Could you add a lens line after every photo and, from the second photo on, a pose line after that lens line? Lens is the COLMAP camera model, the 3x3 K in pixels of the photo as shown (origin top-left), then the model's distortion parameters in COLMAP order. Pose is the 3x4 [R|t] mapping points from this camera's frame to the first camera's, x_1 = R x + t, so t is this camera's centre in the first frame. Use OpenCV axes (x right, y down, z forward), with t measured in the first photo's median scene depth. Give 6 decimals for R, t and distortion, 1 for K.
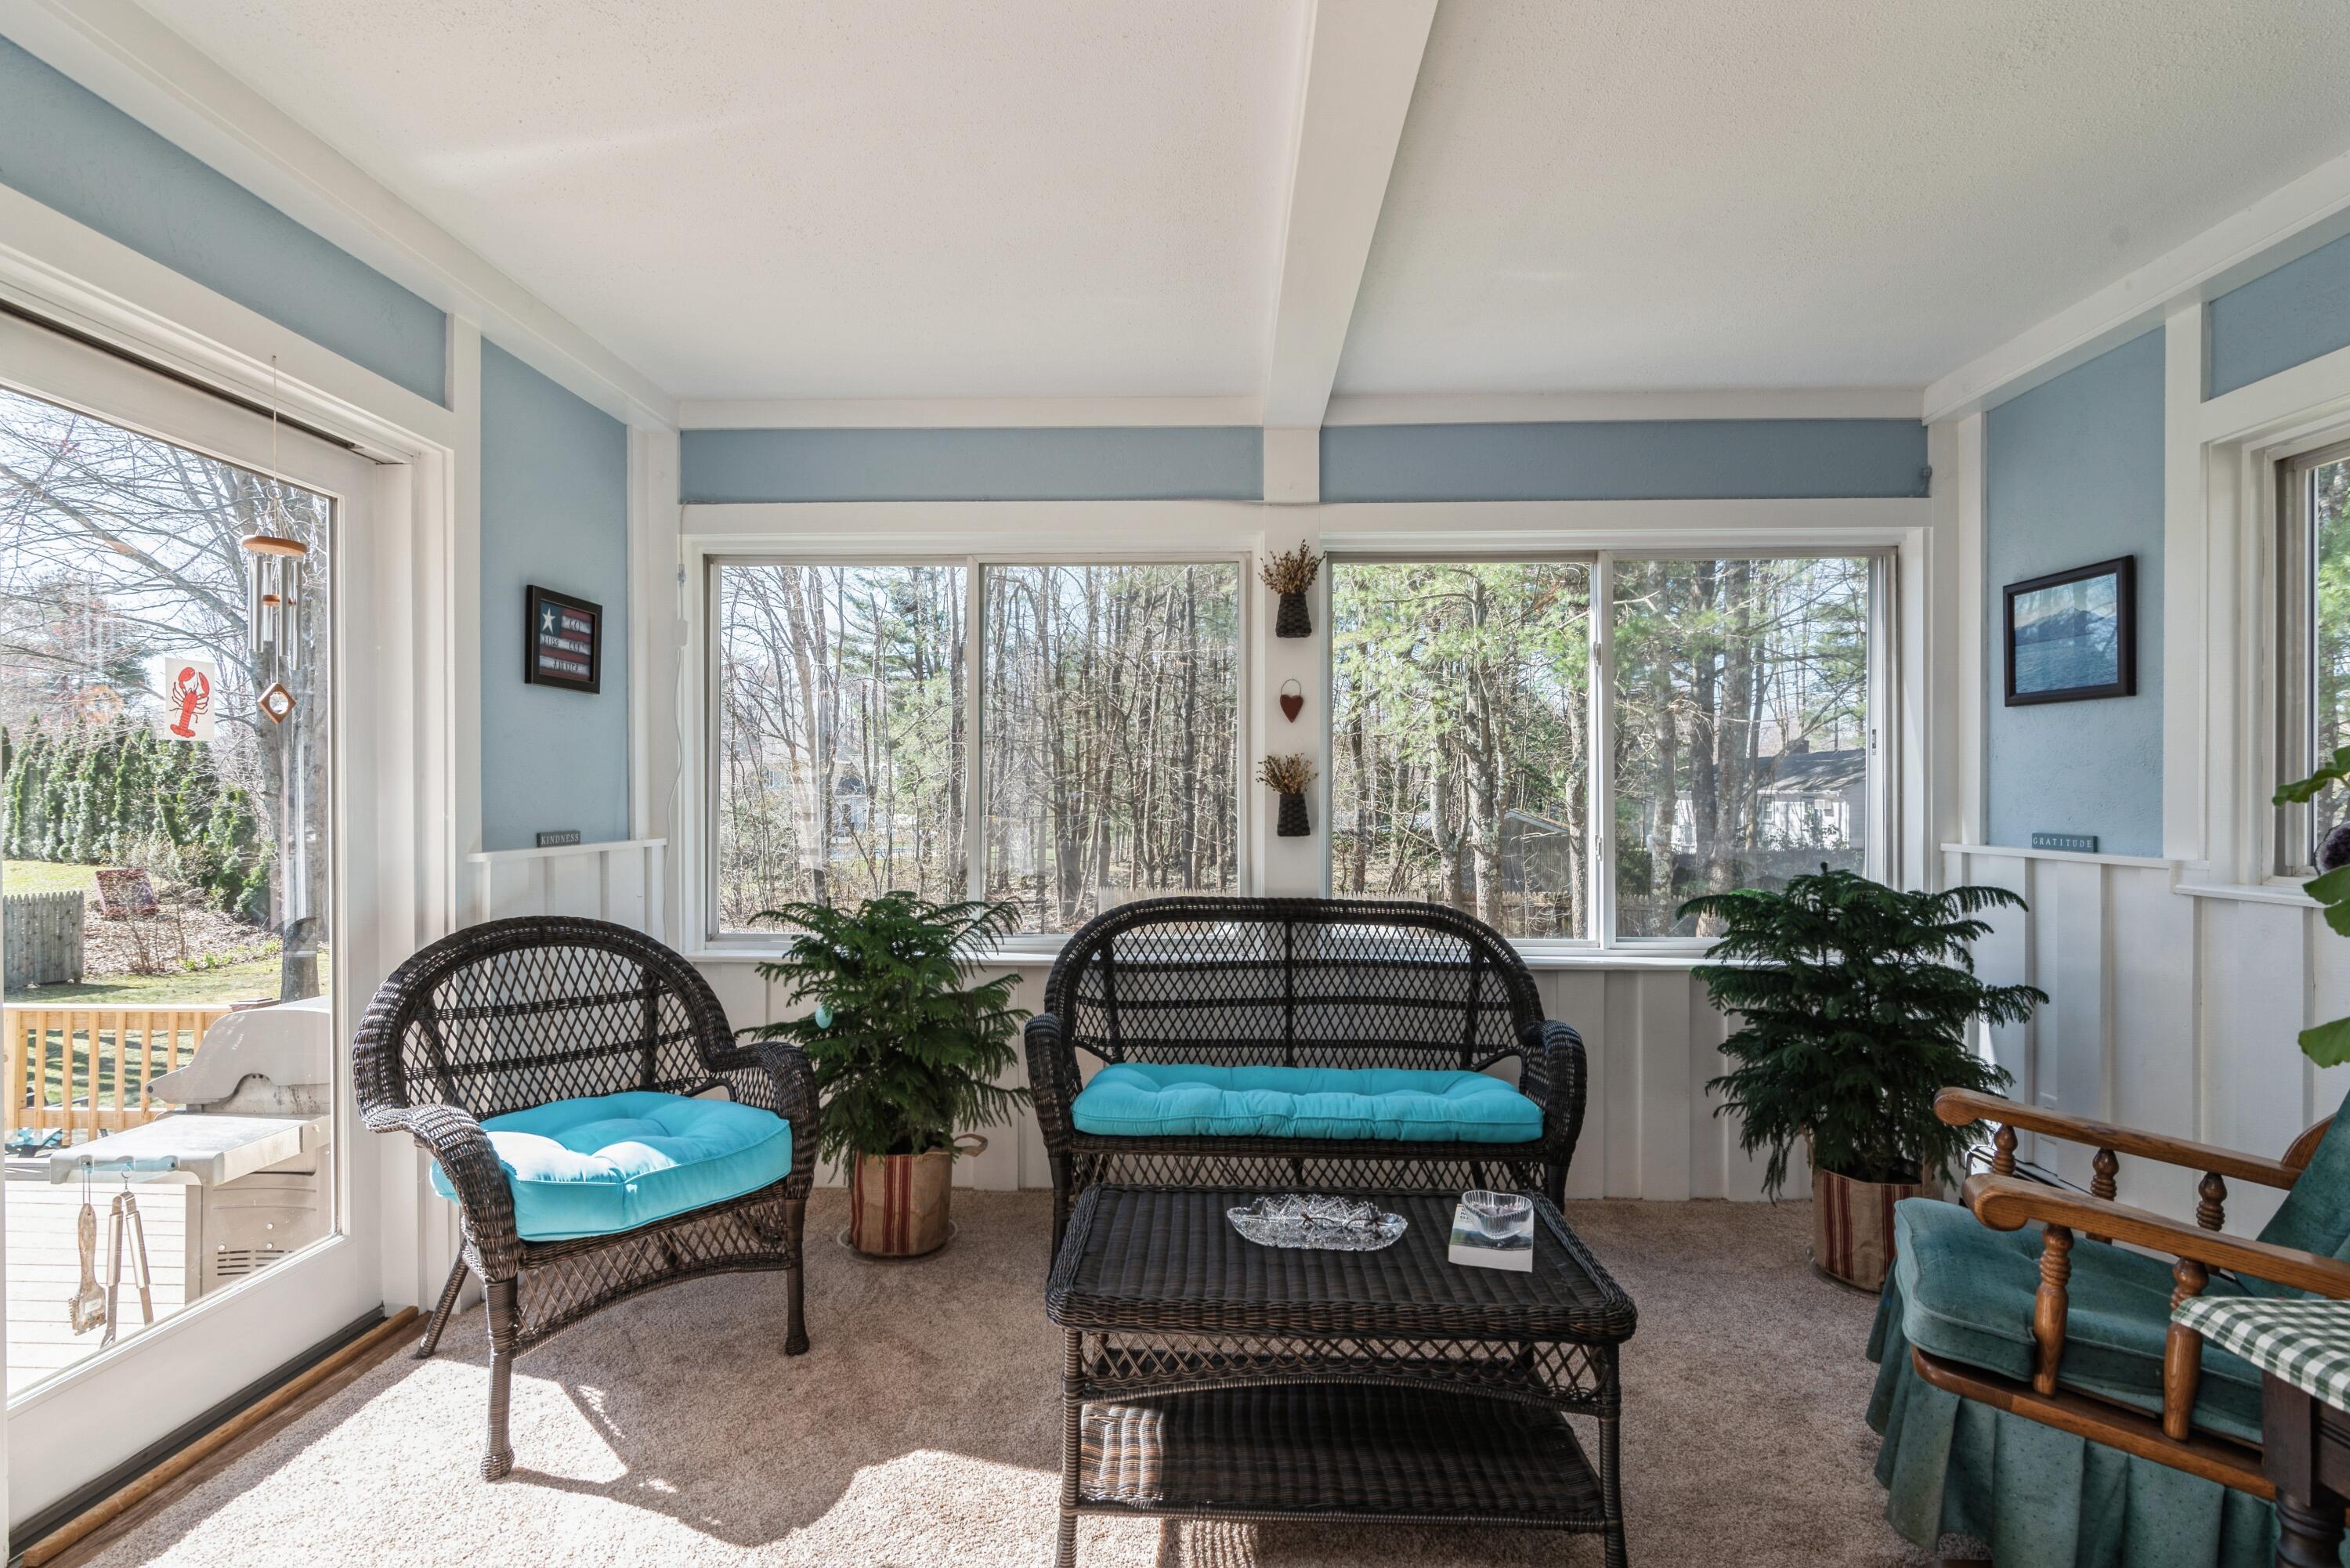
lens RADIAL K [[1085.4, 0, 1175.1], [0, 1085.4, 788.0], [0, 0, 1]] dist [-0.003656, -0.000465]
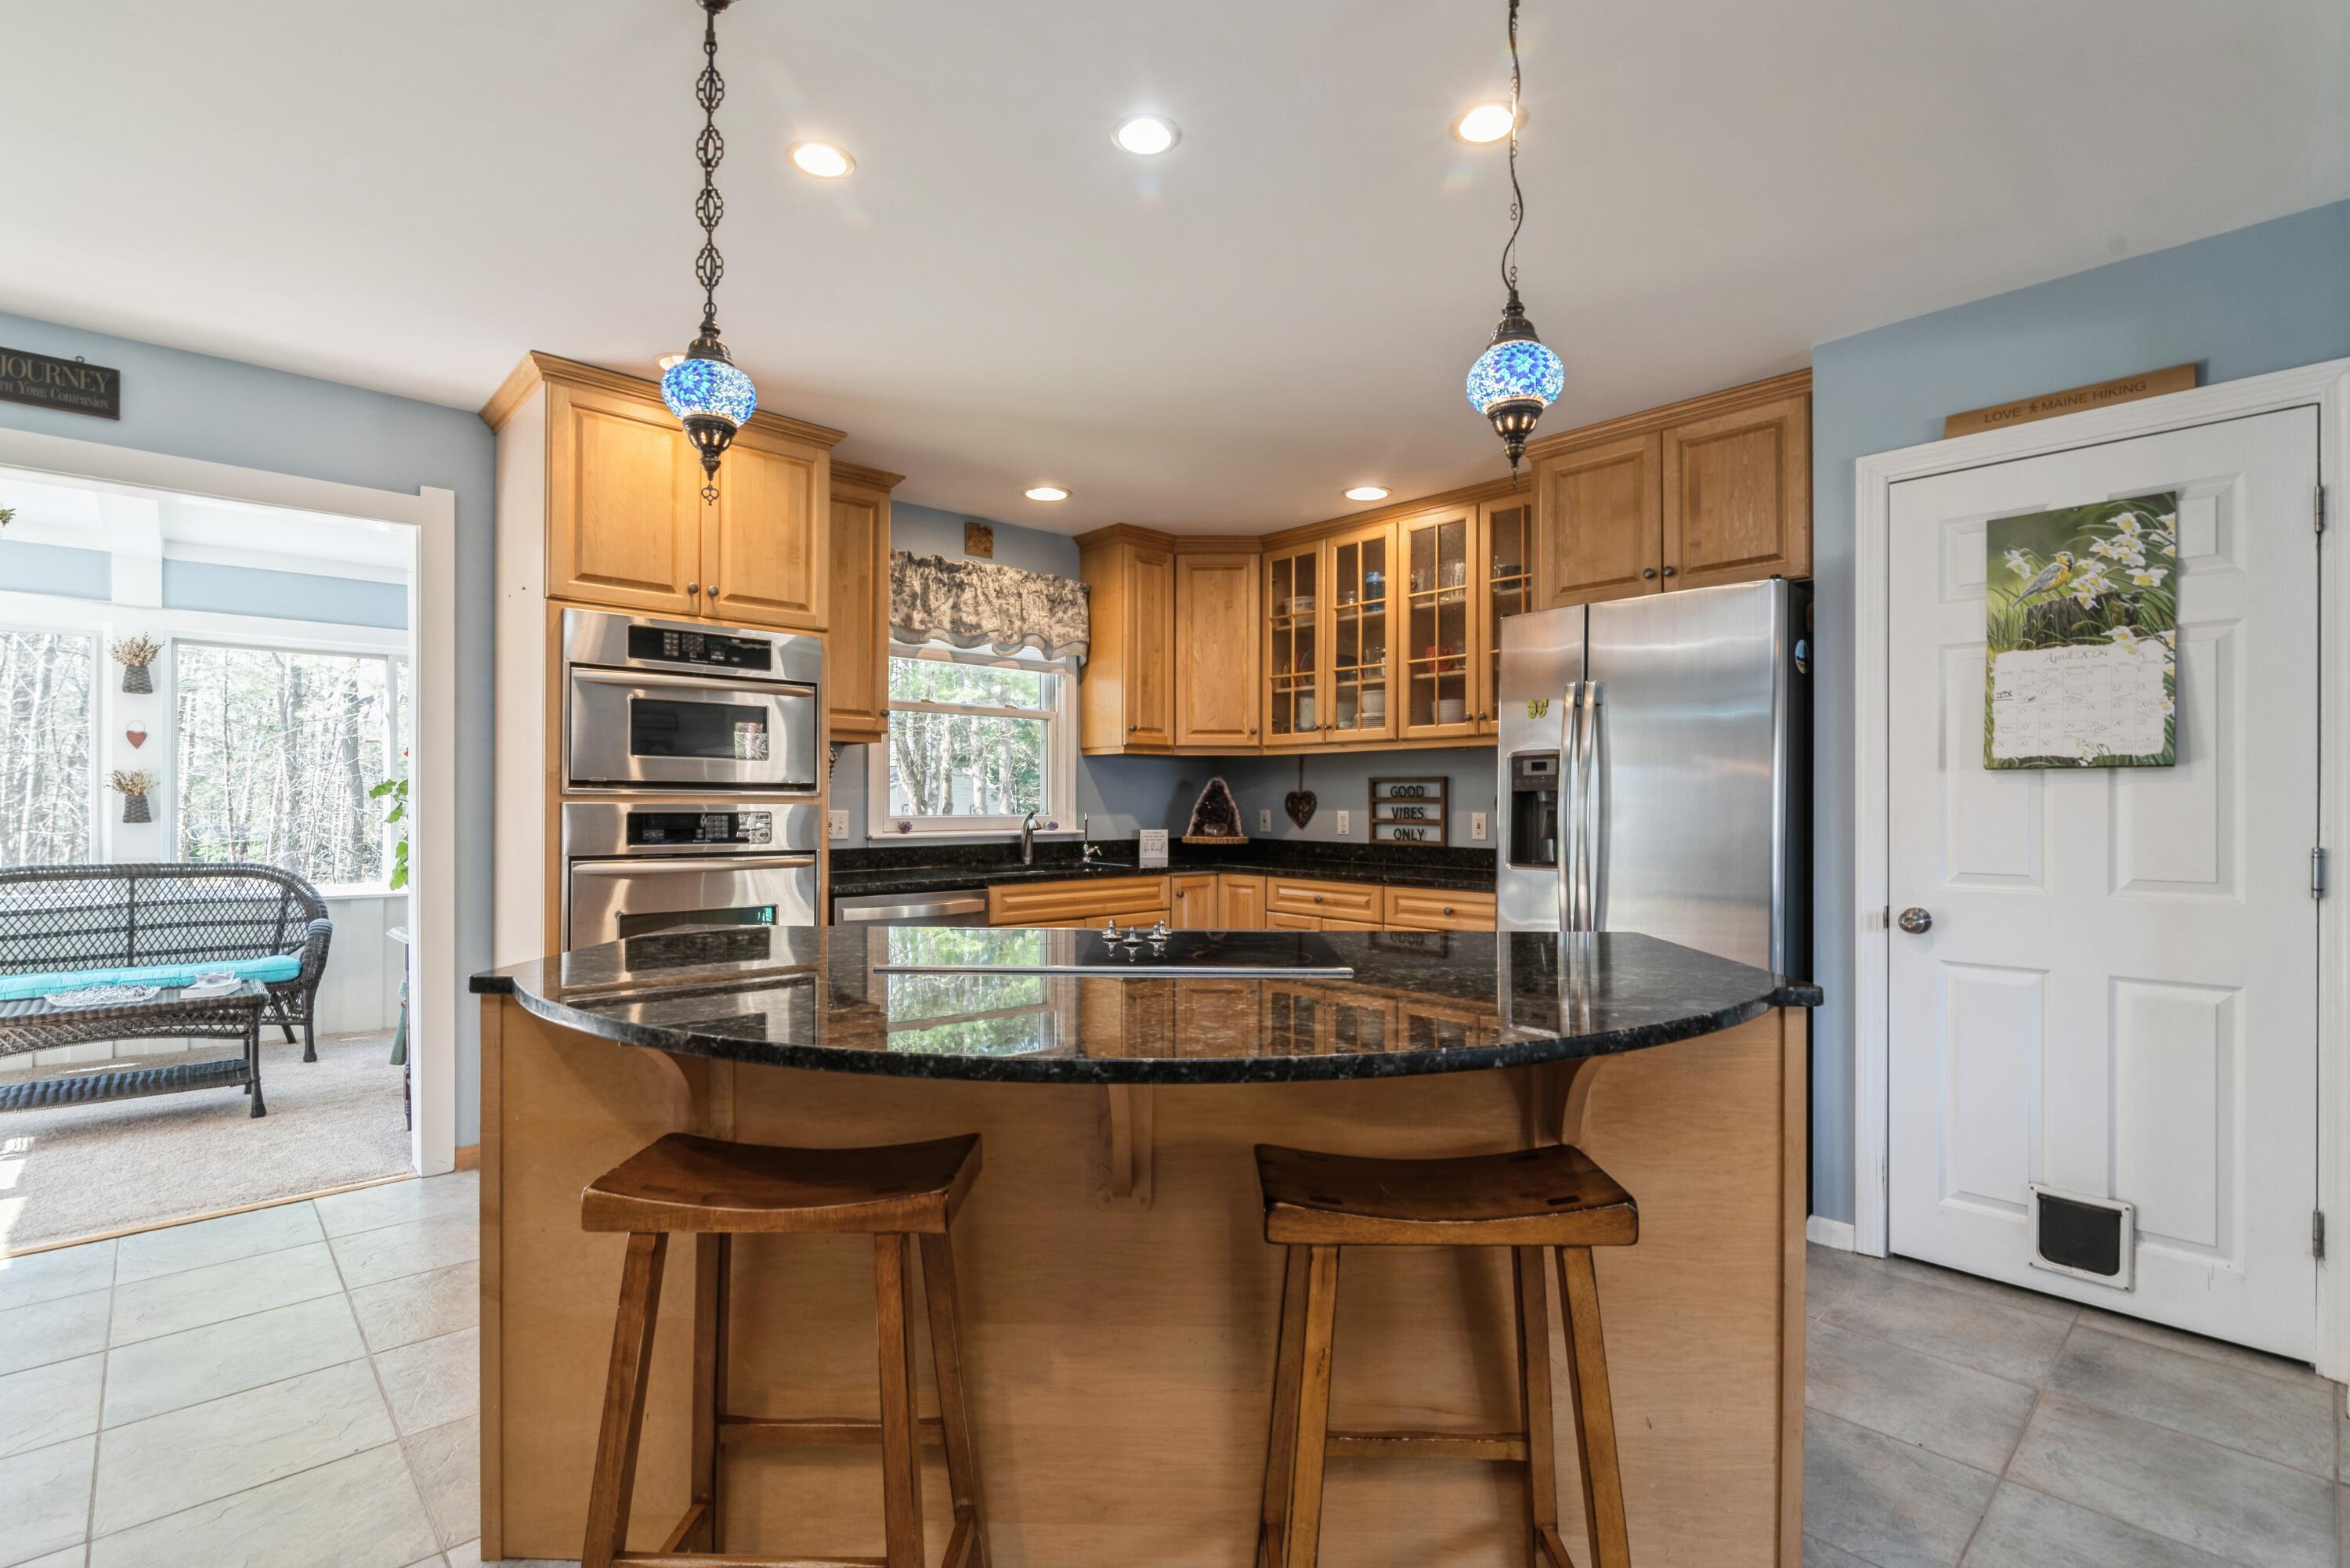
lens RADIAL K [[1085.4, 0, 1170.3], [0, 1085.4, 794.8], [0, 0, 1]] dist [-0.003656, -0.000465]
pose [[0.707514, 0.000711, 0.706699, 0.061630], [-0.000885, 1.000000, -0.000120, 0.003283], [-0.706699, -0.000541, 0.707514, -1.121717]]
